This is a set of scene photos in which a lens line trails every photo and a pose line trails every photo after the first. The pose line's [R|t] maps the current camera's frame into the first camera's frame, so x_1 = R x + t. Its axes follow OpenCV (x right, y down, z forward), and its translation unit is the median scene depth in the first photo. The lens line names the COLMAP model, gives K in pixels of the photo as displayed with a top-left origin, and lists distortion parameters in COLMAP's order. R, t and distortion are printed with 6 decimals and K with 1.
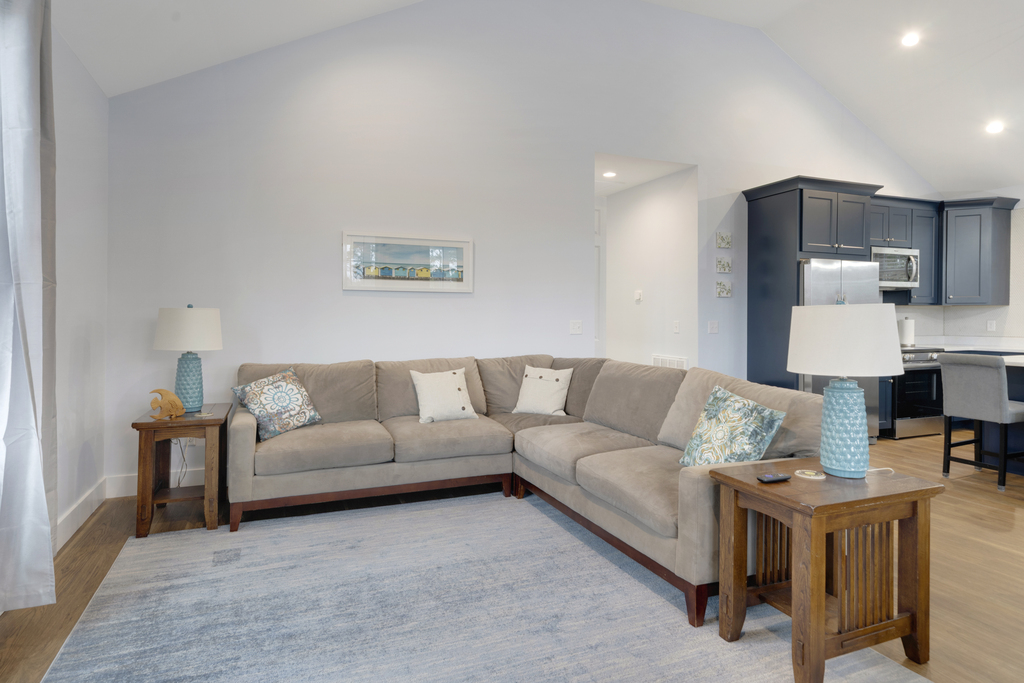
lens RADIAL K [[568.5, 0, 497.2], [0, 568.5, 312.8], [0, 0, 1]] dist [-0.004076, -0.001156]
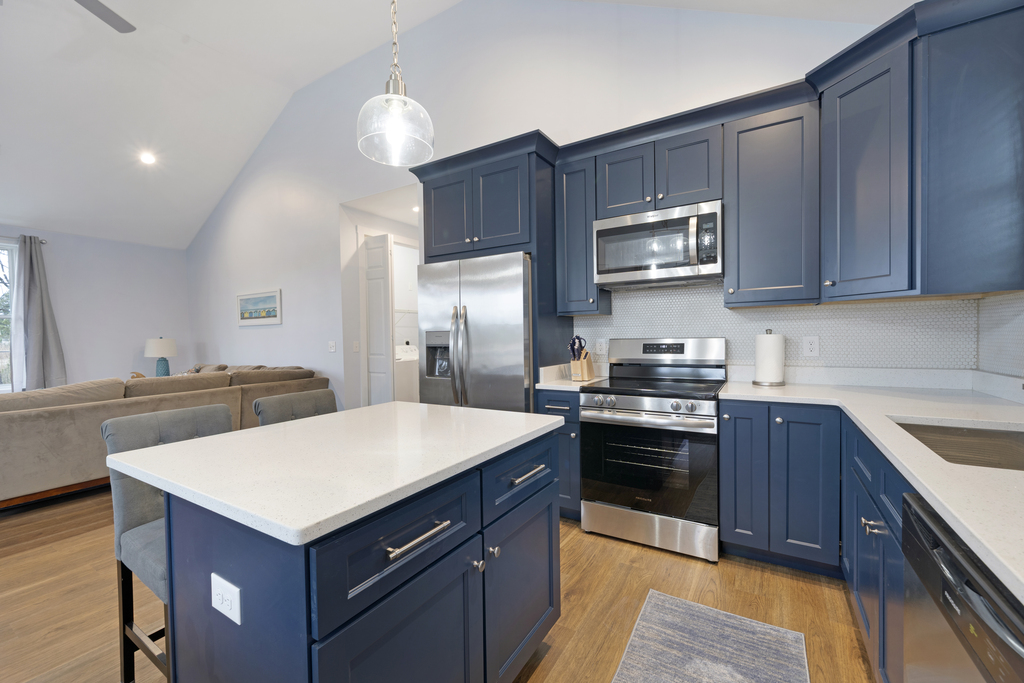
lens RADIAL K [[419.0, 0, 512.0], [0, 419.0, 341.5], [0, 0, 1]] dist [-0.044304, -0.000171]
pose [[0.597044, -0.009534, -0.802152, 0.931697], [0.010104, 0.999939, -0.004365, 0.018258], [0.802145, -0.005499, 0.597104, 0.623843]]
